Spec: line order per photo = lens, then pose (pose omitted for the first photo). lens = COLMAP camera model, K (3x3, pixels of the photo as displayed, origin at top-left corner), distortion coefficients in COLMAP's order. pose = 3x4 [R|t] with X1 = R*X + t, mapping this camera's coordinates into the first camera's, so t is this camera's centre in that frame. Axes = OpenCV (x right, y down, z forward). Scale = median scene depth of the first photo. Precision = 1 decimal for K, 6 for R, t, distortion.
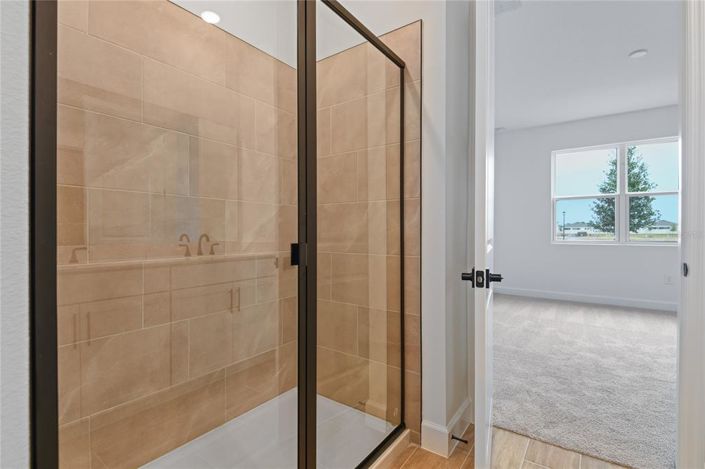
lens RADIAL K [[331.8, 0, 350.4], [0, 331.8, 232.6], [0, 0, 1]] dist [0.017474, -0.019841]
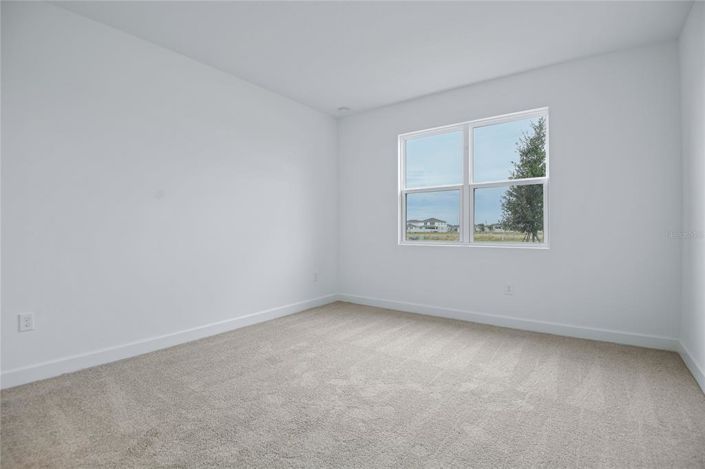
lens RADIAL K [[331.8, 0, 350.4], [0, 331.8, 232.6], [0, 0, 1]] dist [0.017474, -0.019841]
pose [[0.999900, -0.003252, -0.013780, 1.344585], [0.003272, 0.999994, 0.001446, 0.003152], [0.013775, -0.001491, 0.999904, 0.416848]]
